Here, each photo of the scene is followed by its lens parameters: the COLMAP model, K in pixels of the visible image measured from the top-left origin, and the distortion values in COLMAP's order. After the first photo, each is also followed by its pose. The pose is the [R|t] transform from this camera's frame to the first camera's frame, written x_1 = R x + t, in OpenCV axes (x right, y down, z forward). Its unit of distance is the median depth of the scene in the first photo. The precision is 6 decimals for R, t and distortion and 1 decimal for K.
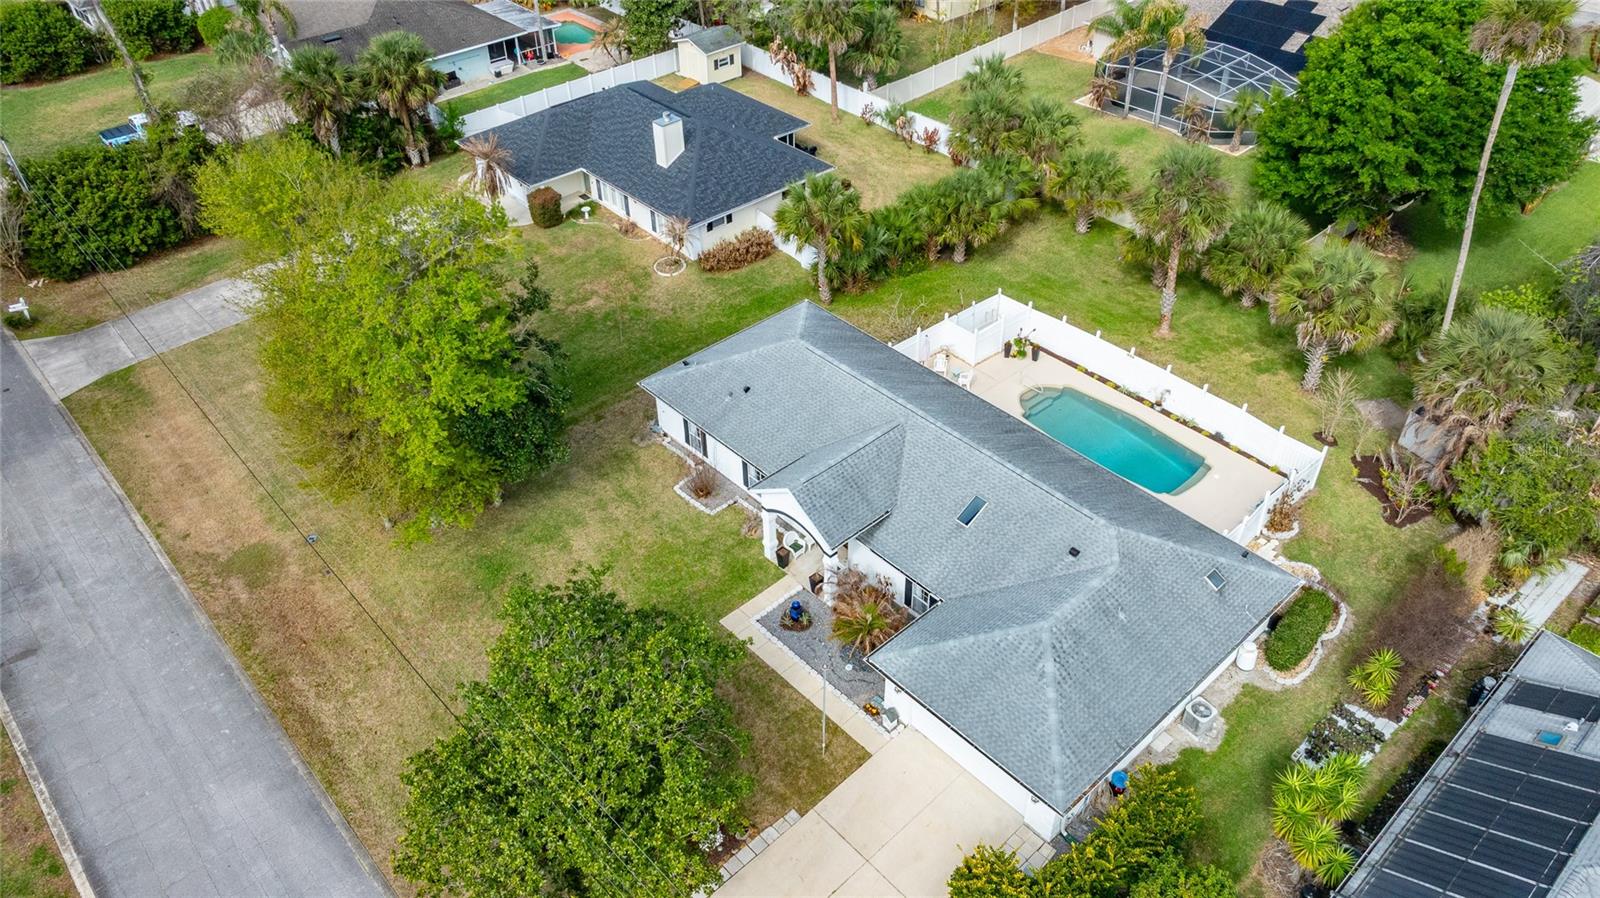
lens RADIAL K [[1115.6, 0, 807.8], [0, 1115.6, 451.1], [0, 0, 1]] dist [-0.018507, 0.017443]
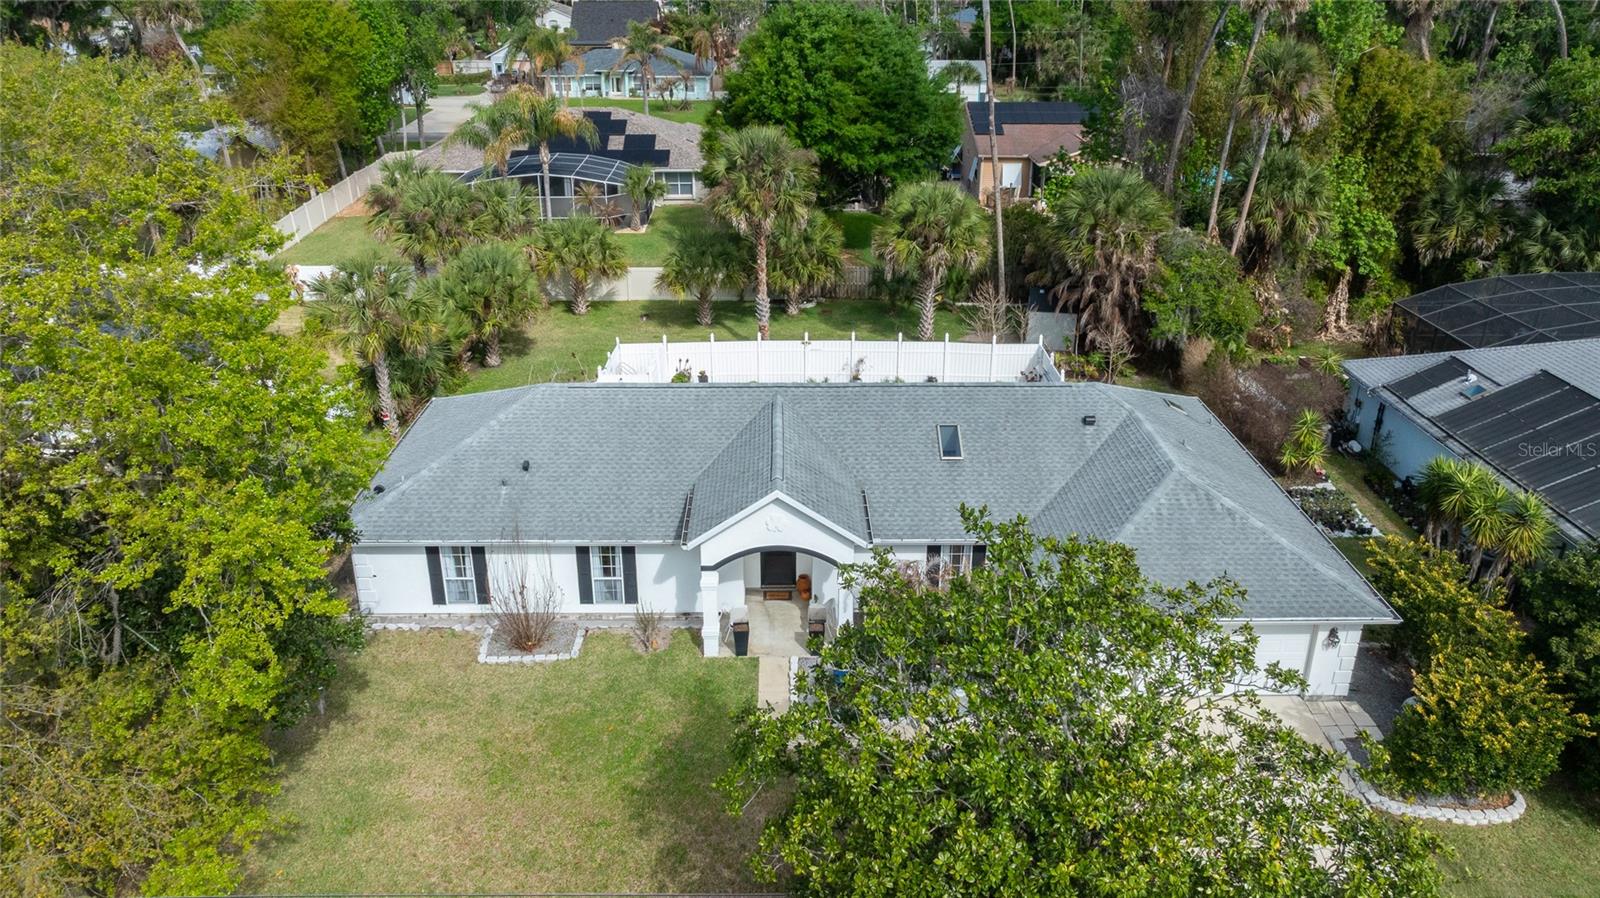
lens RADIAL K [[1115.6, 0, 783.8], [0, 1115.6, 418.9], [0, 0, 1]] dist [-0.018507, 0.017443]
pose [[0.675761, -0.276327, 0.683367, -0.369697], [0.461788, 0.881303, -0.100283, 0.052647], [-0.574542, 0.383338, 0.723155, 0.411065]]
